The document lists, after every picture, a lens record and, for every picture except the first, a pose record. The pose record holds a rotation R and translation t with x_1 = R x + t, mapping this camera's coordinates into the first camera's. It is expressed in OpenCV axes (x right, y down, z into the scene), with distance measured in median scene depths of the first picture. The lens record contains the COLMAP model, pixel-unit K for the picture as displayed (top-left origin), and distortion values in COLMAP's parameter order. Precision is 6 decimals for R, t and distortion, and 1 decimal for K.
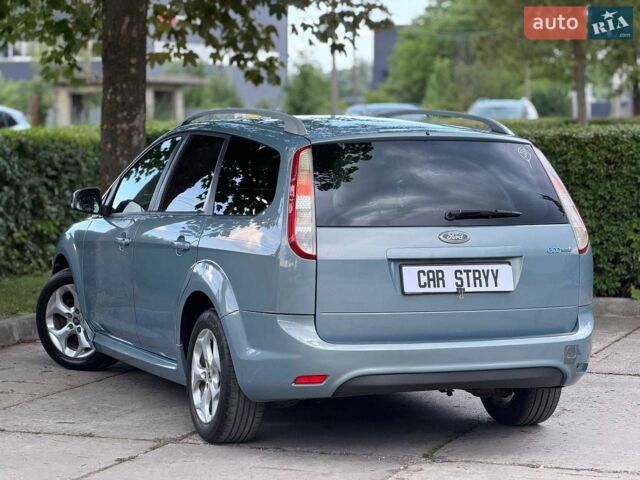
lens RADIAL K [[2739.9, 0, 320.0], [0, 2739.9, 240.0], [0, 0, 1]] dist [0.309389, -0.254799]
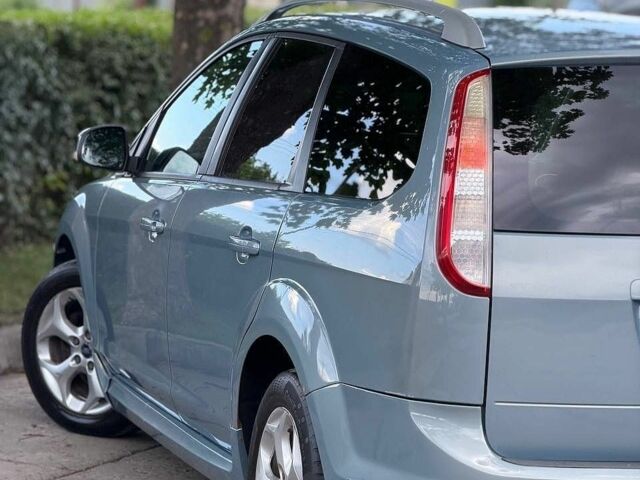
lens RADIAL K [[2739.9, 0, 320.0], [0, 2739.9, 240.0], [0, 0, 1]] dist [0.309389, -0.254799]
pose [[0.995907, 0.037187, -0.082382, 0.007542], [-0.033551, 0.998419, 0.045093, -0.021774], [0.083929, -0.042145, 0.995580, 0.425901]]
